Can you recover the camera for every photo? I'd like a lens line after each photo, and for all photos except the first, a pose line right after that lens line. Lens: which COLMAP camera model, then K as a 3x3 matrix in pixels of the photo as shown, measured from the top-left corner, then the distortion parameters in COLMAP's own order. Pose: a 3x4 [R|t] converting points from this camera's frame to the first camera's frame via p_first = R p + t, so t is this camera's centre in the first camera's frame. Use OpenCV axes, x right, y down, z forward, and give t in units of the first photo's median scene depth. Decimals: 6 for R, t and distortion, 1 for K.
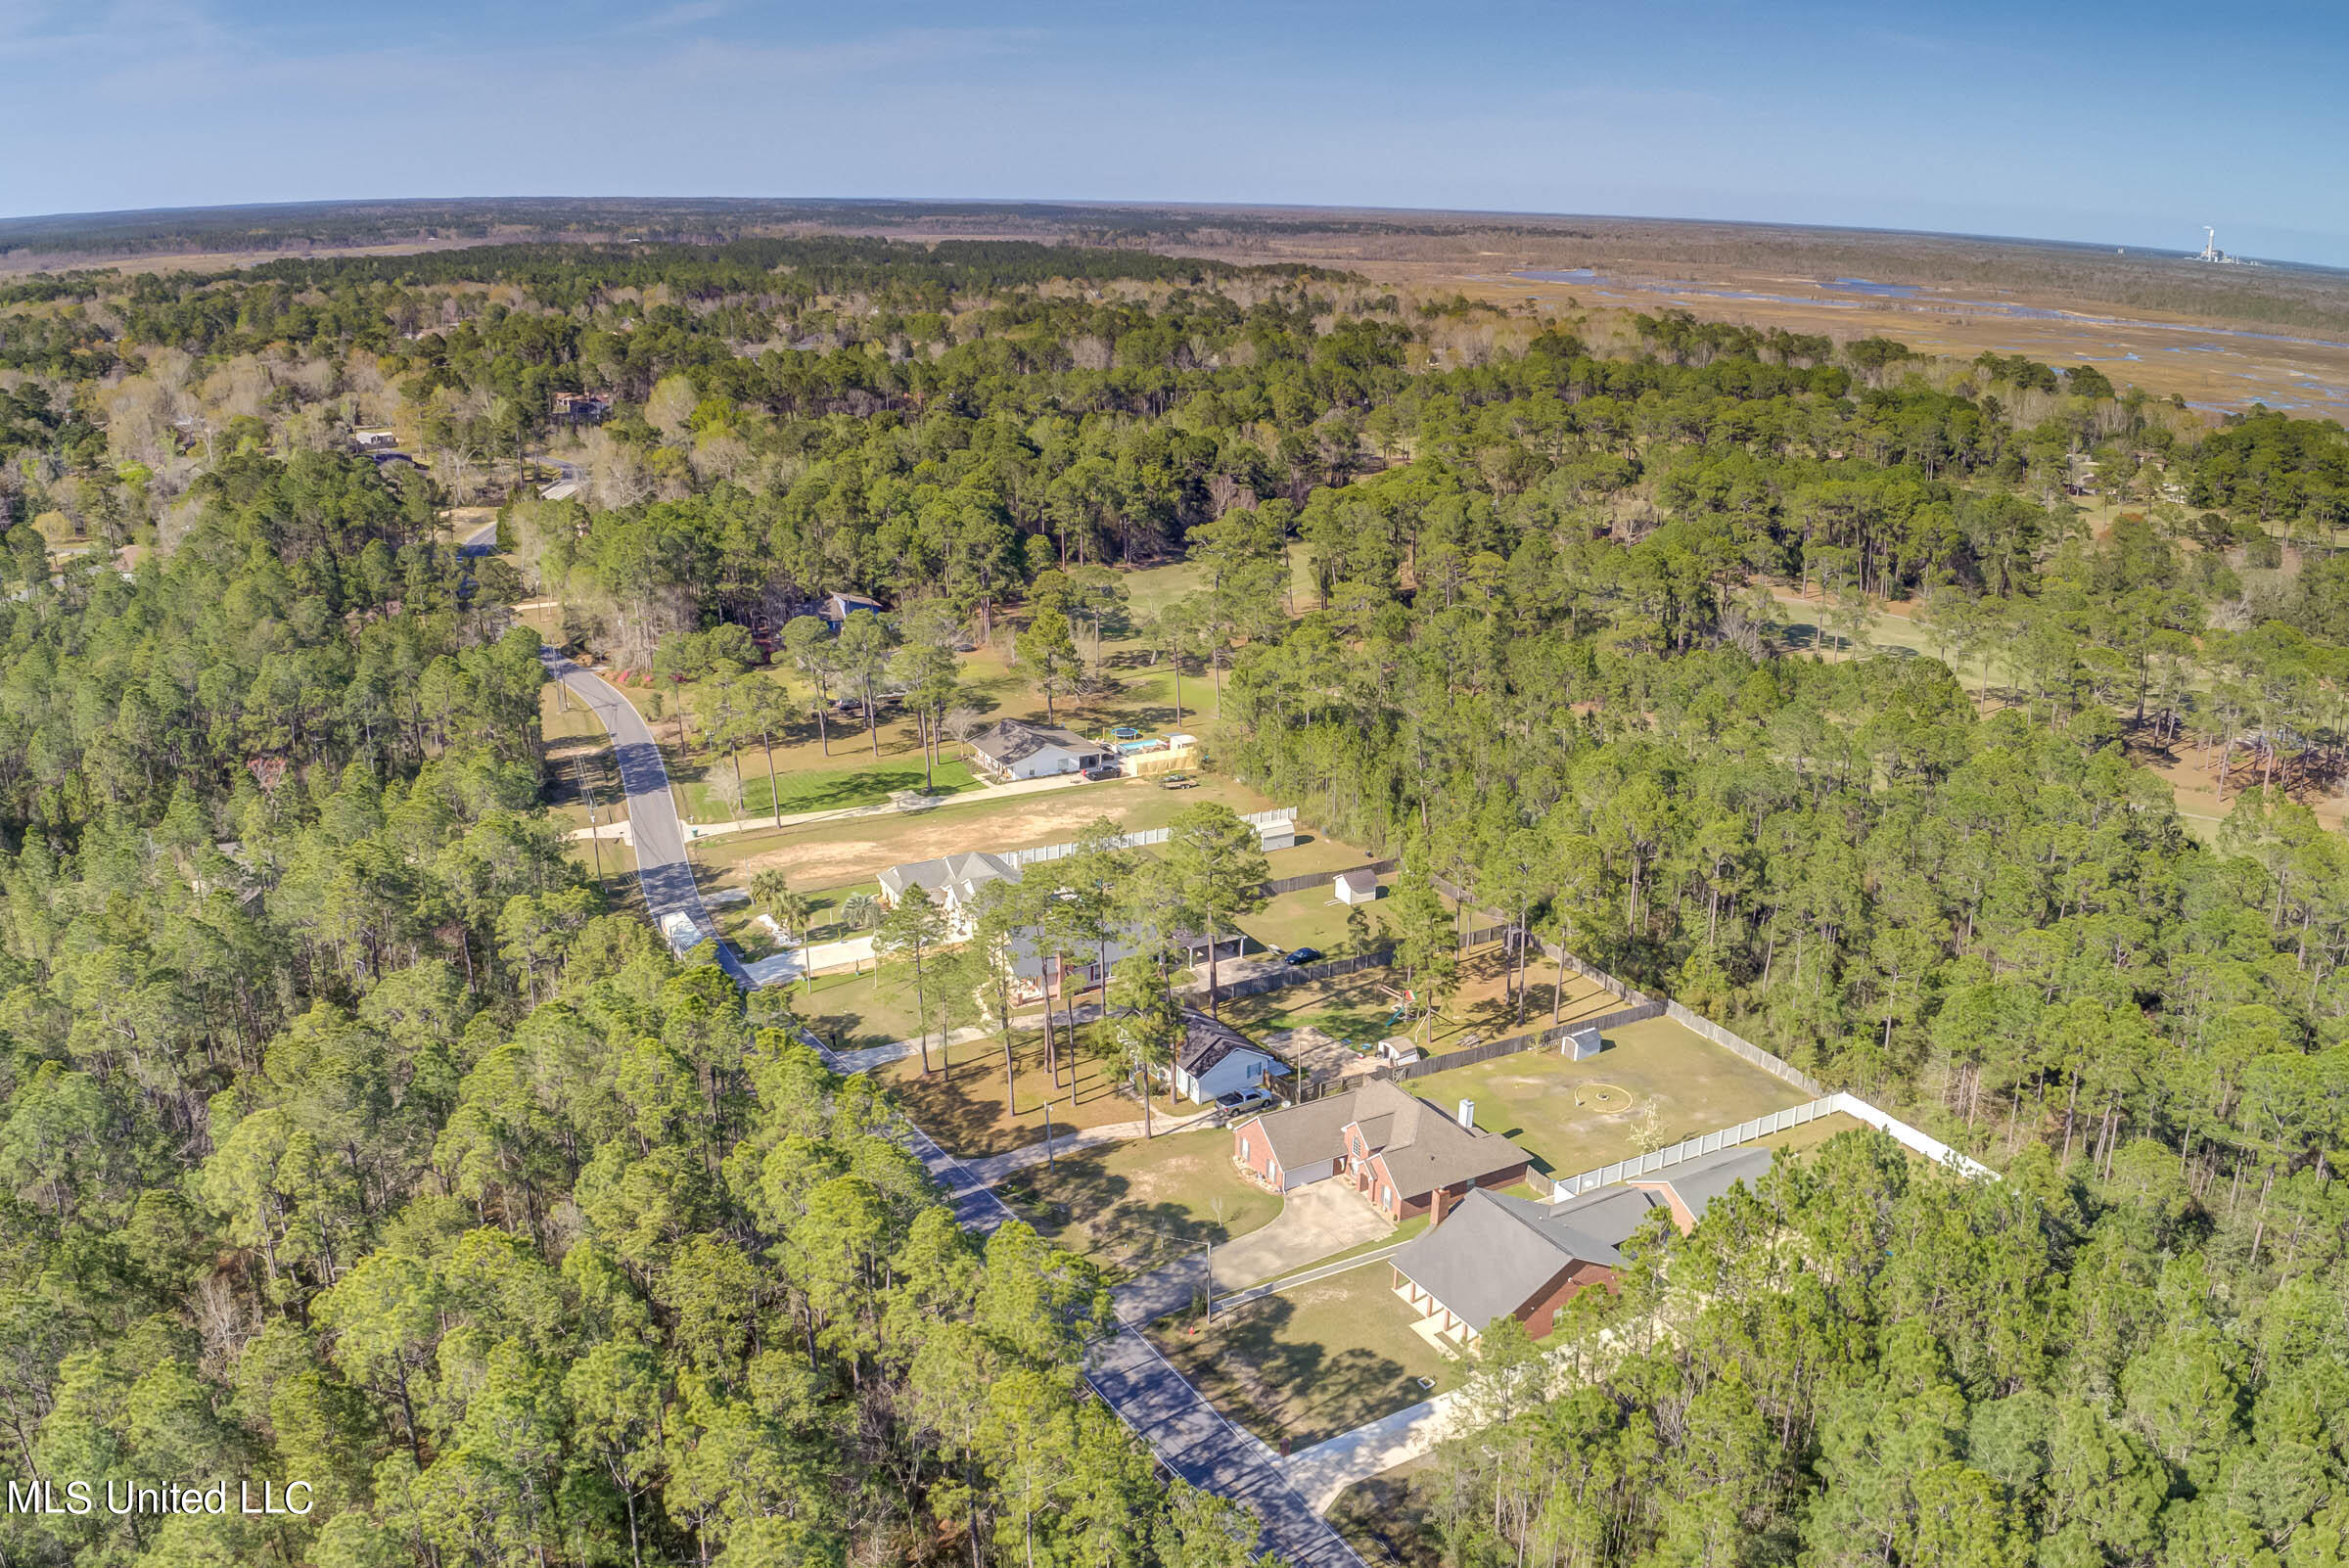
lens RADIAL K [[1828.7, 0, 1225.1], [0, 1828.7, 792.6], [0, 0, 1]] dist [-0.087142, -0.084687]
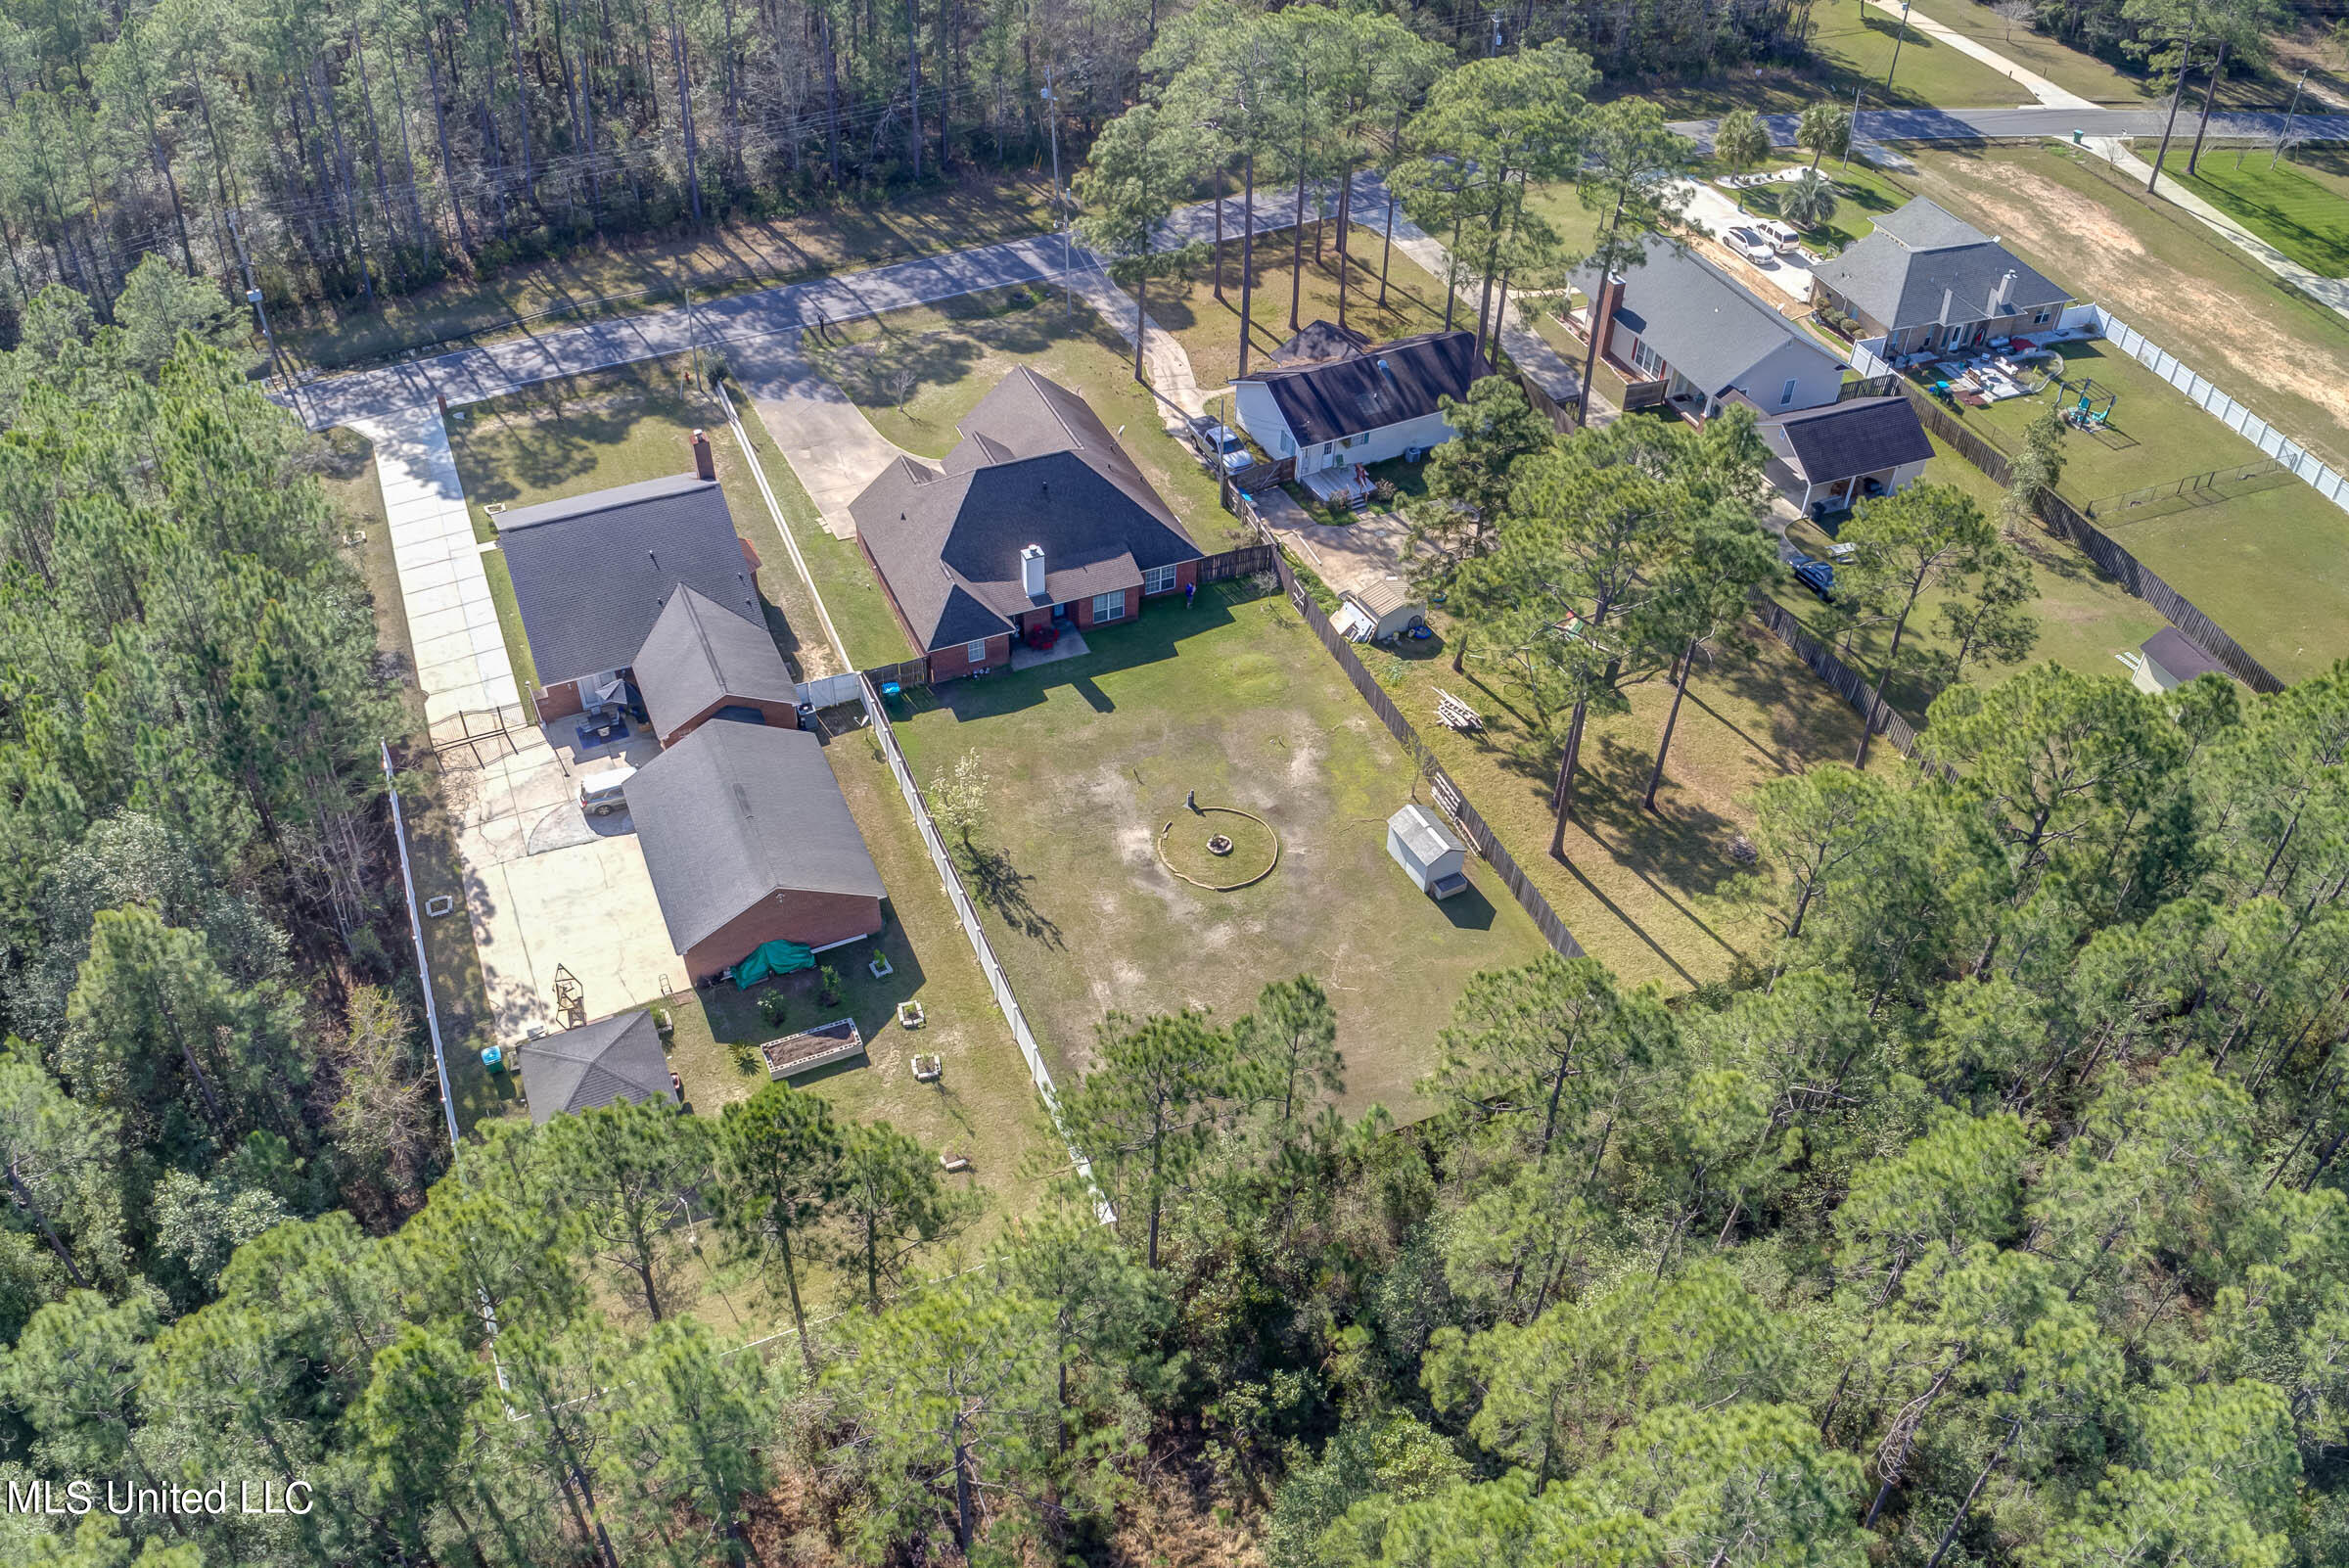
lens RADIAL K [[1833.9, 0, 1182.6], [0, 1833.9, 780.9], [0, 0, 1]] dist [-0.095962, -0.077727]
pose [[-0.127881, 0.639657, -0.757948, 0.530667], [-0.341542, 0.689076, 0.639159, -0.147888], [0.931126, 0.340607, 0.130350, 0.845146]]
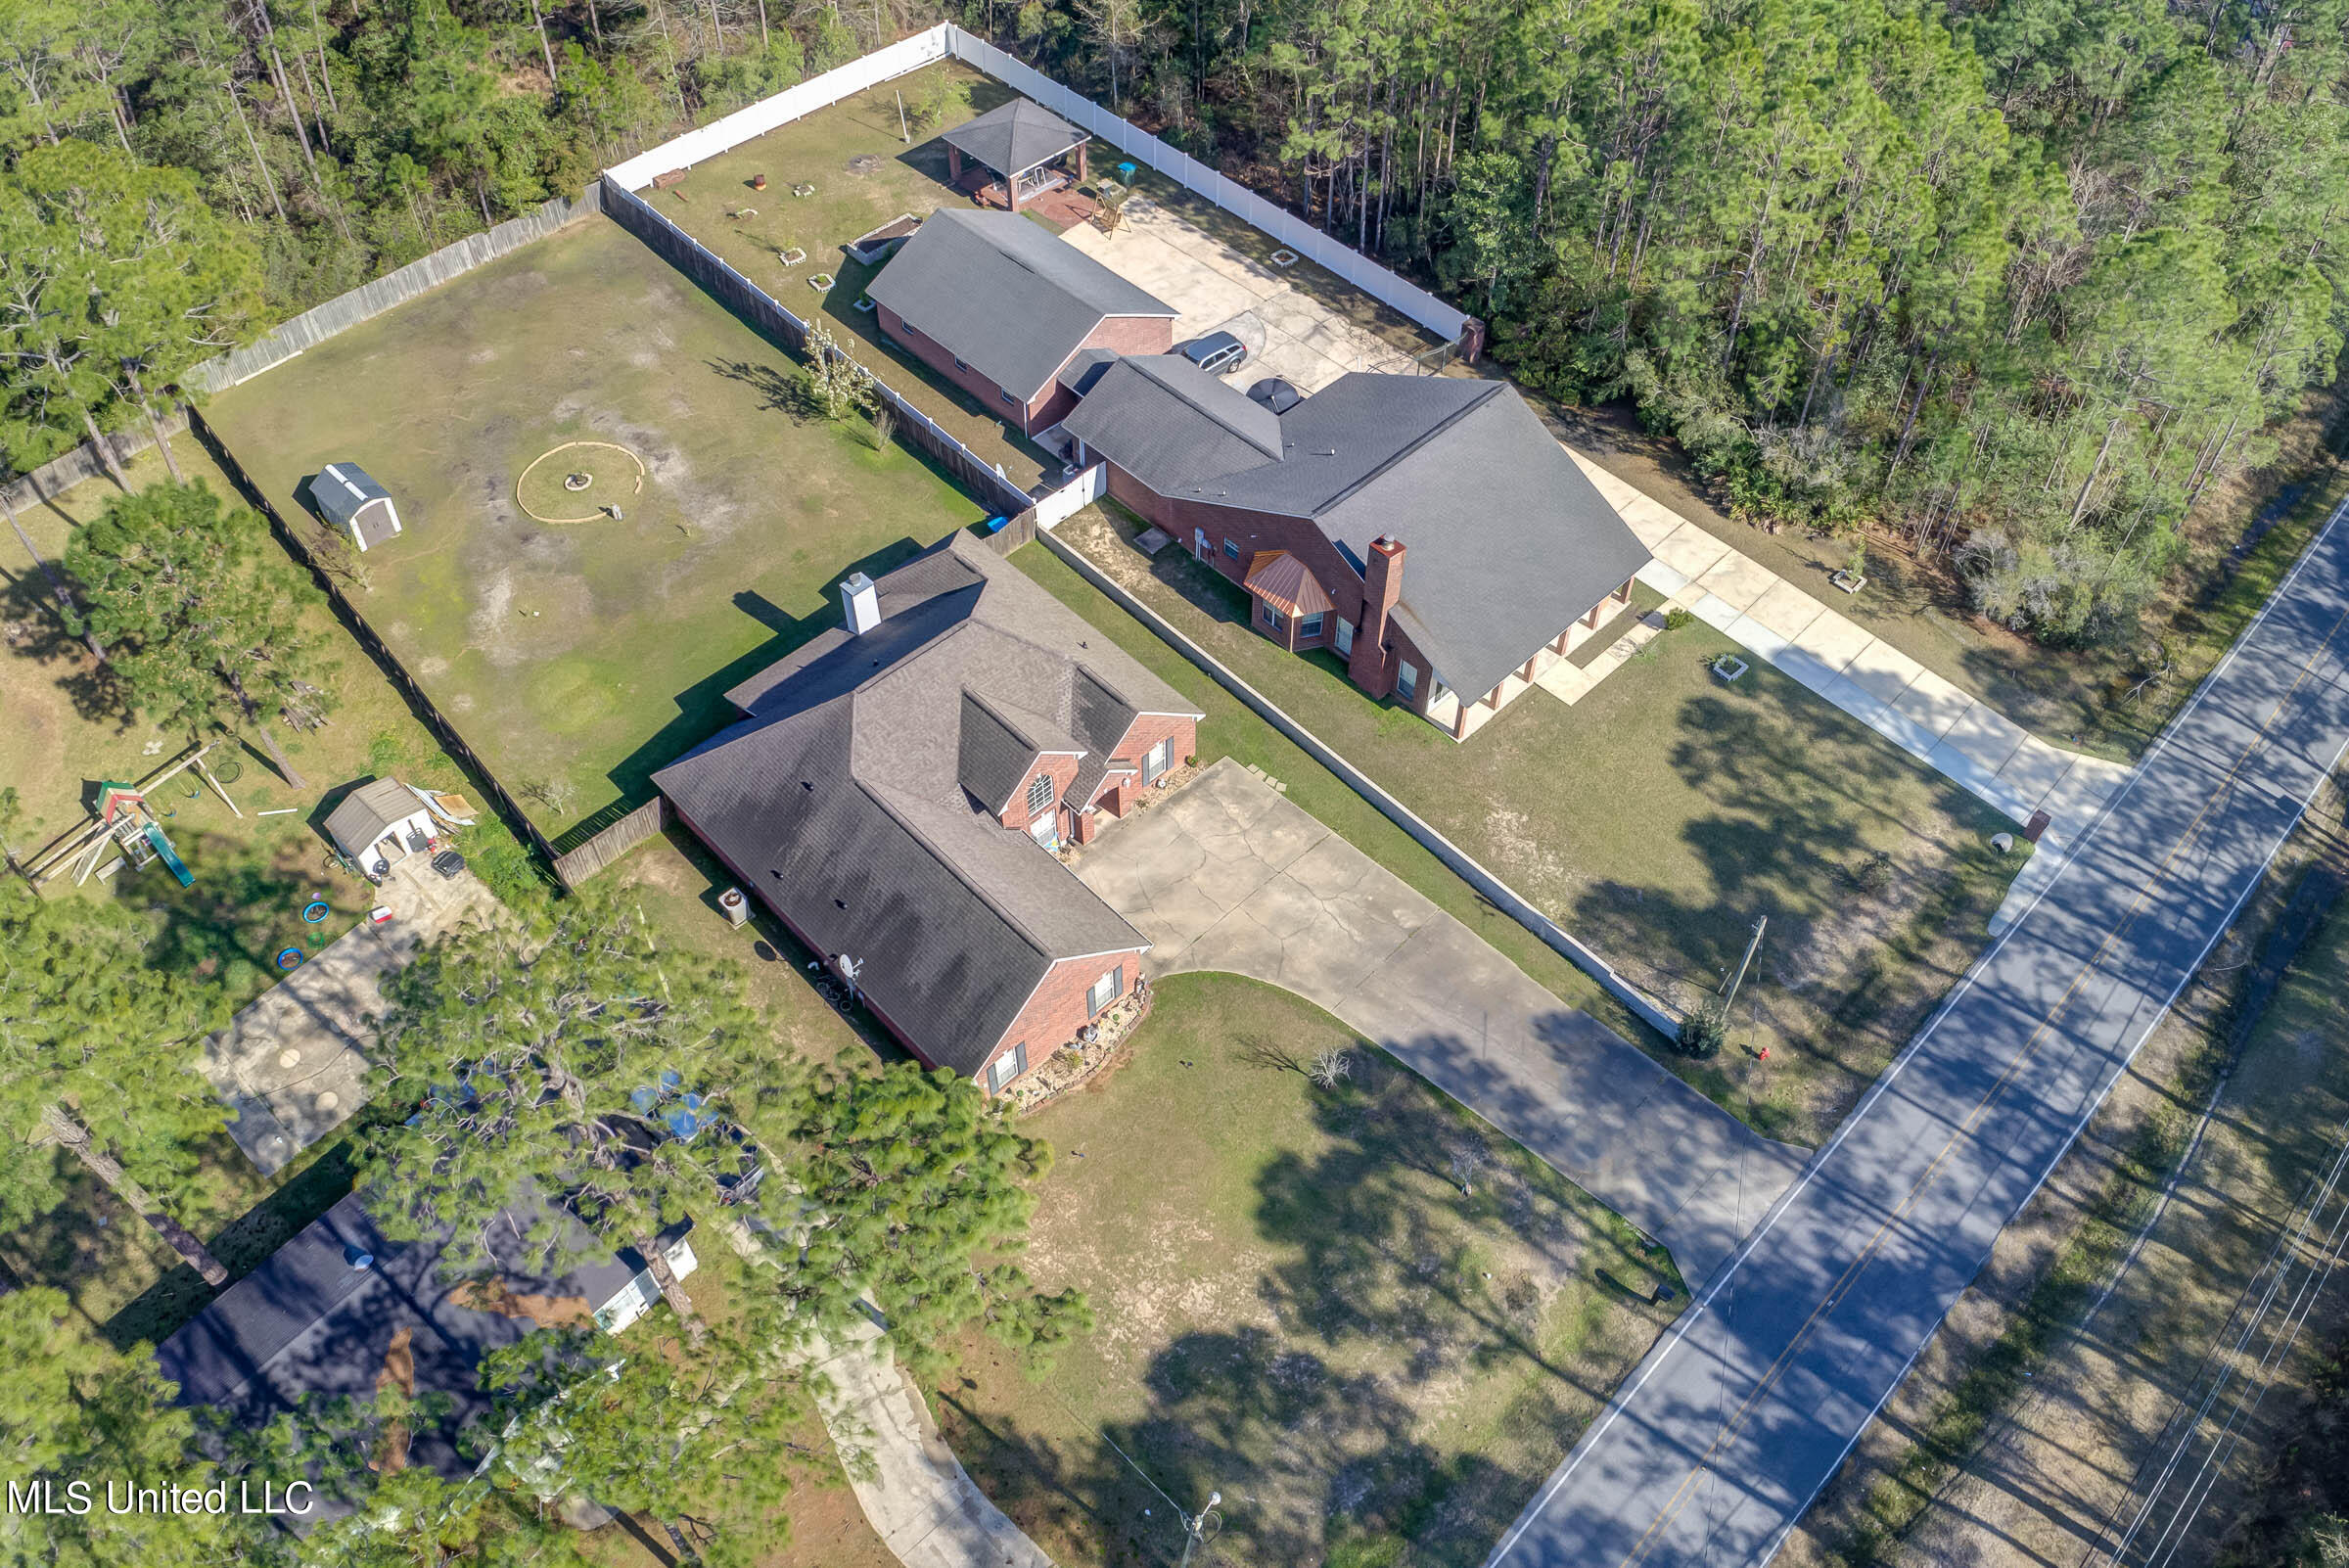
lens RADIAL K [[1828.7, 0, 1225.1], [0, 1828.7, 792.6], [0, 0, 1]] dist [-0.087142, -0.084687]
pose [[-0.226761, -0.771575, 0.594350, -0.150973], [0.284946, 0.530987, 0.798034, -0.101581], [-0.931335, 0.350321, 0.099450, 0.760826]]
